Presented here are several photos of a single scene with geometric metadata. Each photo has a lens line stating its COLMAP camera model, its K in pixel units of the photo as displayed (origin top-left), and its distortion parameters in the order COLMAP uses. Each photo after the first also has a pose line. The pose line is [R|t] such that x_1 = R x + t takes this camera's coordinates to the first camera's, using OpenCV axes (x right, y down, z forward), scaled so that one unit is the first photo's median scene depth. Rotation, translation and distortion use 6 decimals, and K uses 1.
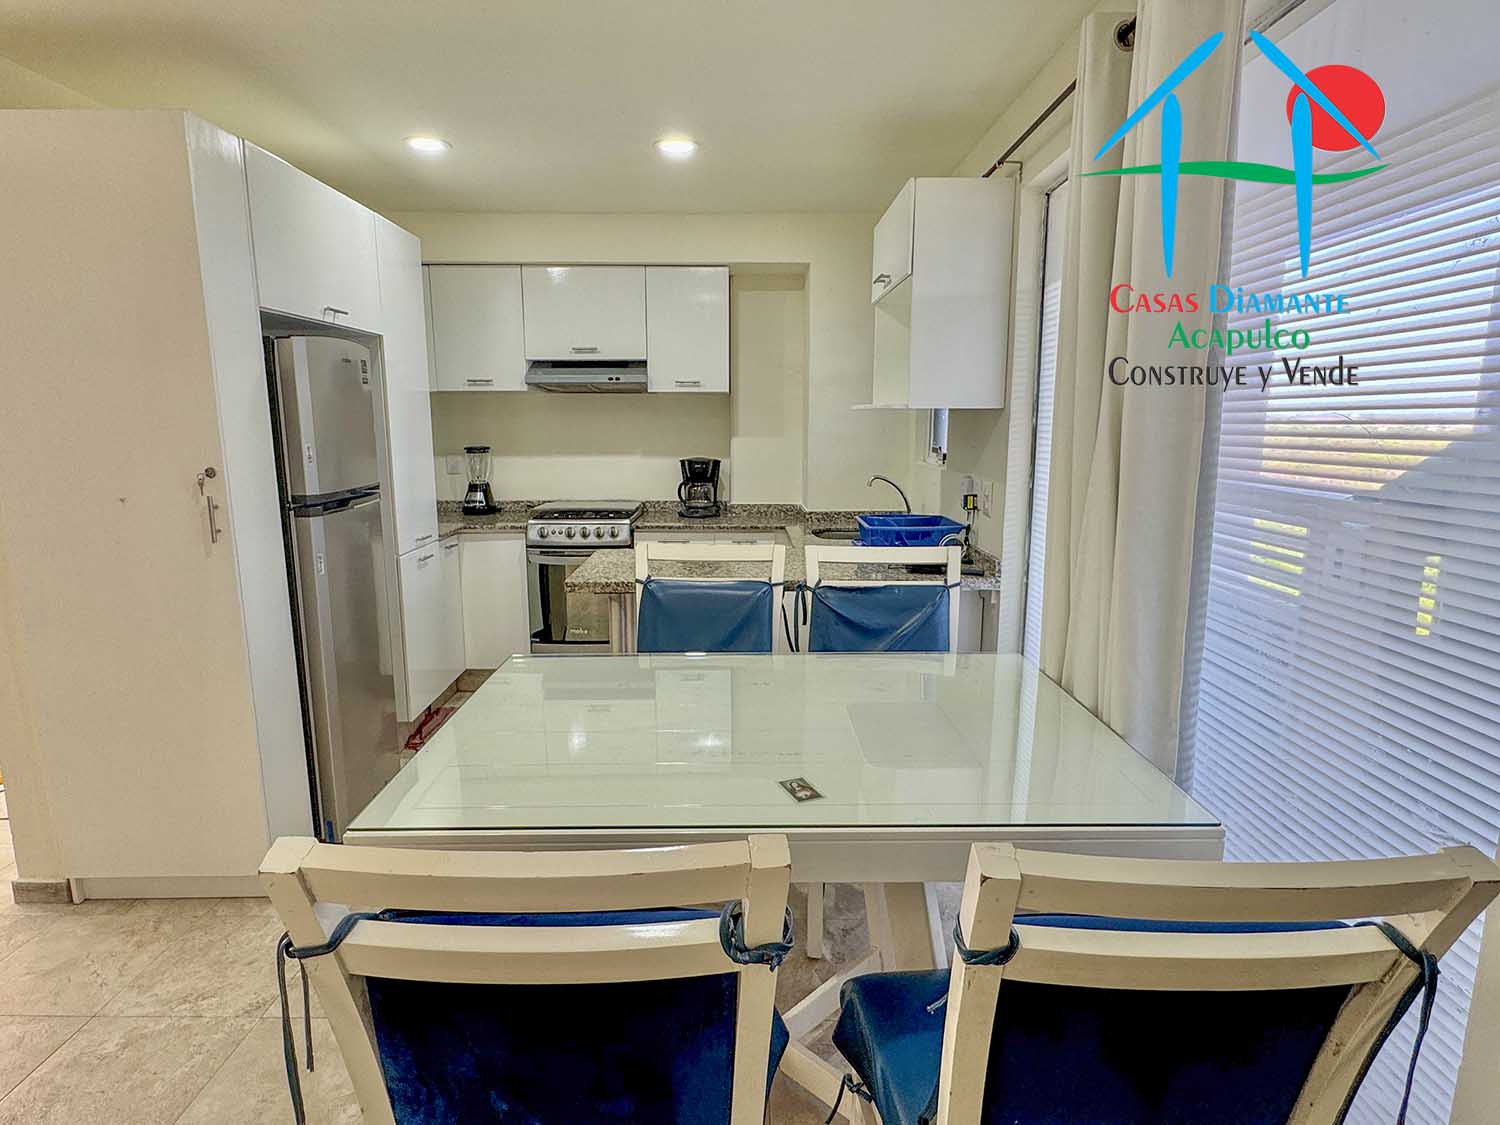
lens RADIAL K [[818.1, 0, 745.2], [0, 818.1, 561.7], [0, 0, 1]] dist [-0.003630, -0.000536]
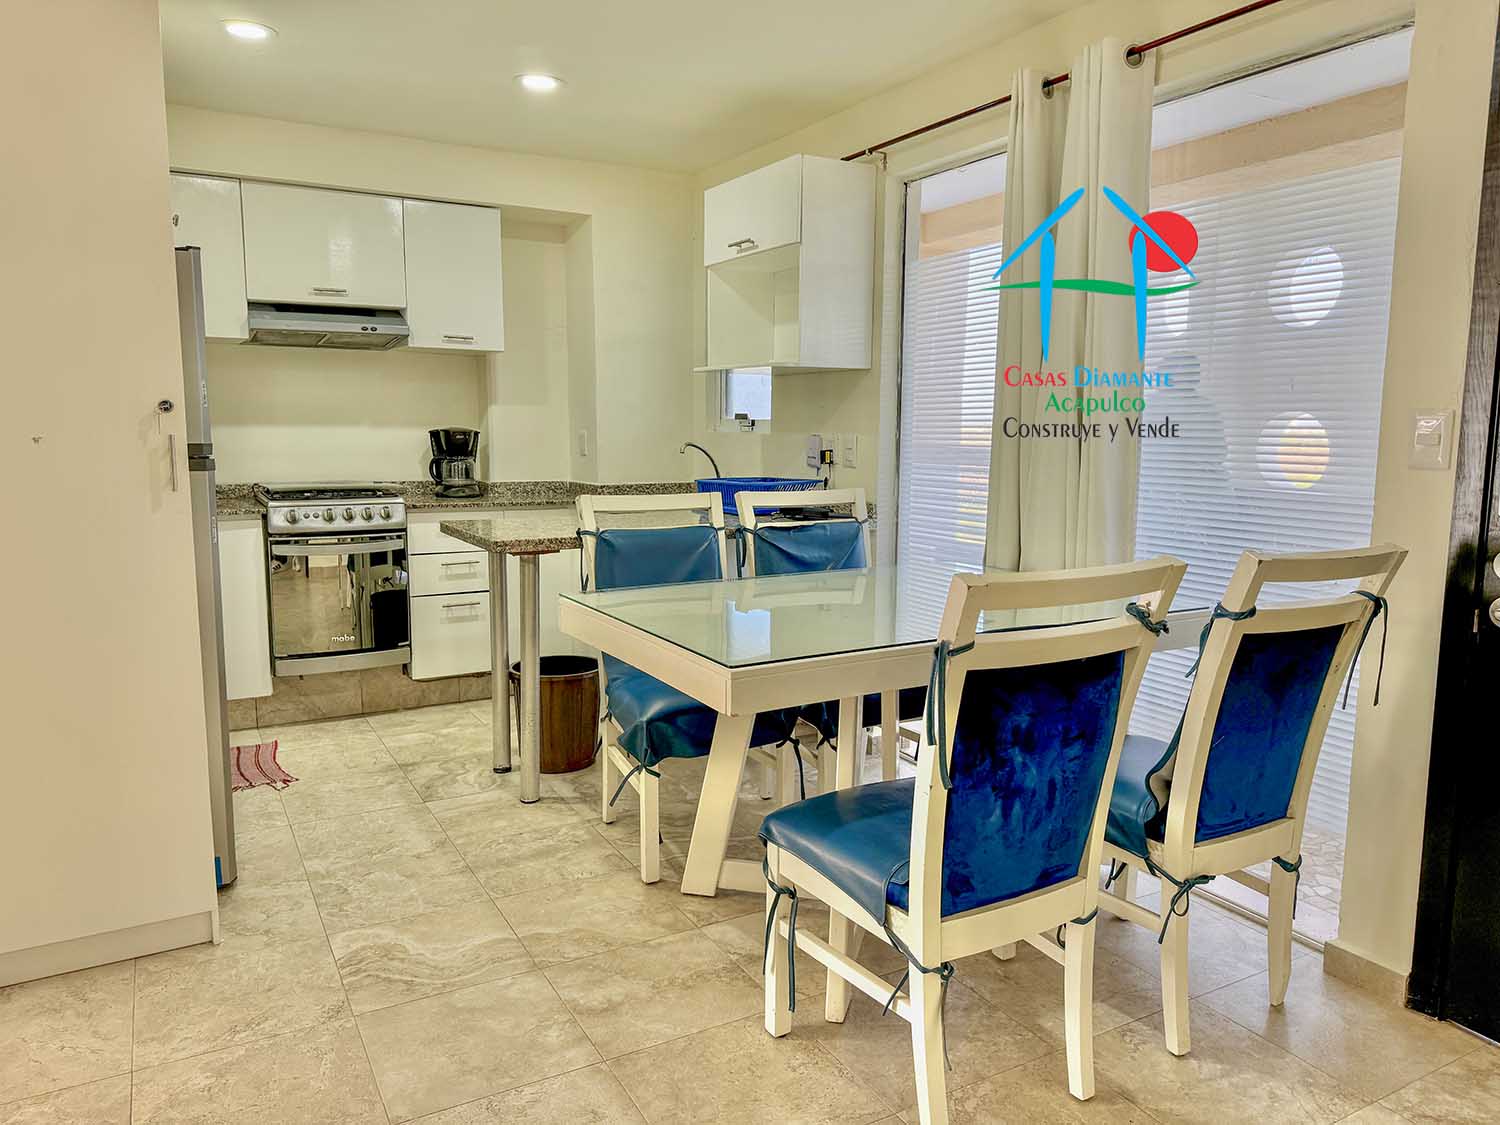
lens RADIAL K [[1048.0, 0, 766.5], [0, 1048.0, 560.4], [0, 0, 1]] dist [0.072355, -0.098191]
pose [[0.864453, -0.058852, 0.499257, -0.361470], [0.077607, 0.996841, -0.016869, 0.059014], [-0.496687, 0.053328, 0.866290, -0.114802]]
